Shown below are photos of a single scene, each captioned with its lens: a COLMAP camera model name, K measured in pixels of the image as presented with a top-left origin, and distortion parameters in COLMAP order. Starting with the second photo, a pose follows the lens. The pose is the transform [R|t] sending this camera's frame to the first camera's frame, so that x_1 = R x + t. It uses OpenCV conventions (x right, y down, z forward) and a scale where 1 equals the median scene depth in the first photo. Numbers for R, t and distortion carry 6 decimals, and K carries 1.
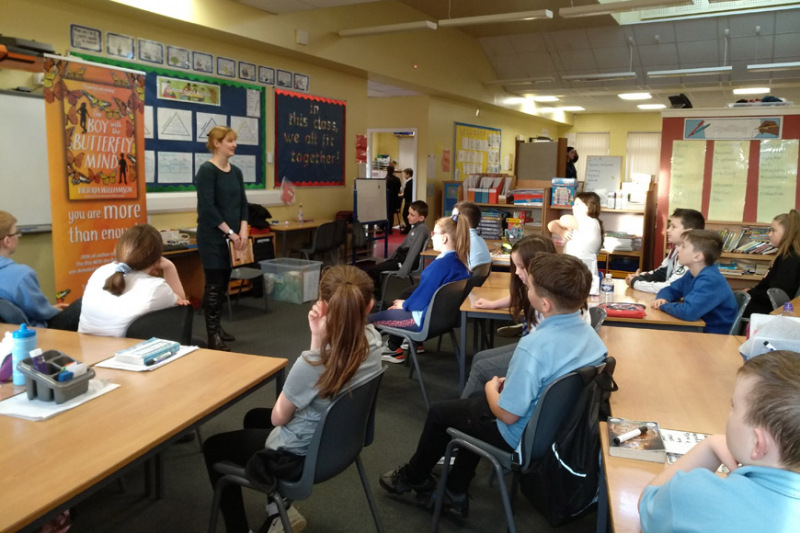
lens RADIAL K [[619.8, 0, 401.2], [0, 619.8, 246.8], [0, 0, 1]] dist [-0.056691, 0.089122]
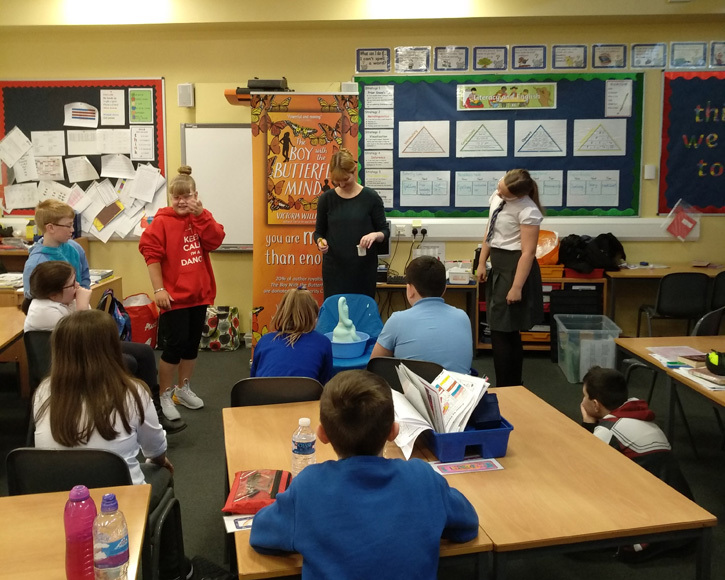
lens RADIAL K [[742.7, 0, 364.8], [0, 742.7, 252.2], [0, 0, 1]] dist [0.151279, -0.457778]
pose [[0.448607, 0.079066, -0.890225, 0.507875], [-0.095406, 0.994624, 0.040260, -0.070250], [0.888622, 0.066872, 0.453739, 0.409005]]
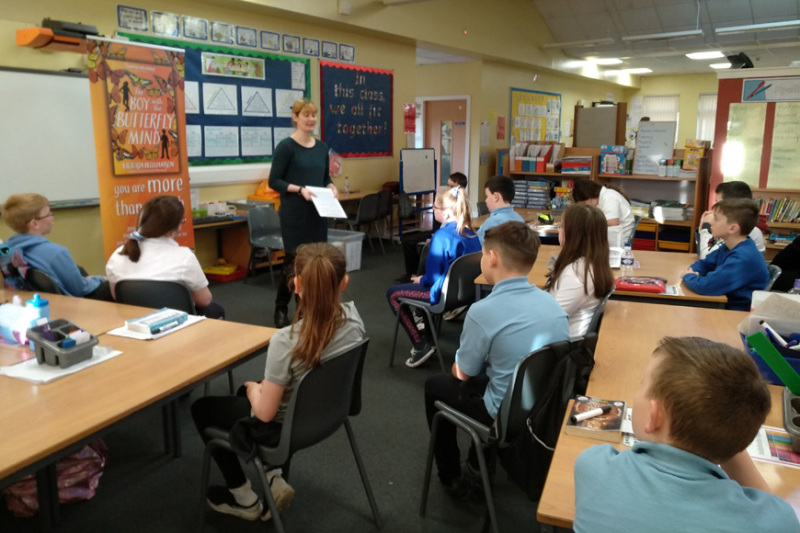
lens RADIAL K [[619.8, 0, 401.2], [0, 619.8, 246.8], [0, 0, 1]] dist [-0.056691, 0.089122]
pose [[0.993978, 0.001249, -0.109571, 0.046785], [0.004286, 0.998727, 0.050265, -0.003266], [0.109494, -0.050432, 0.992707, 0.000083]]
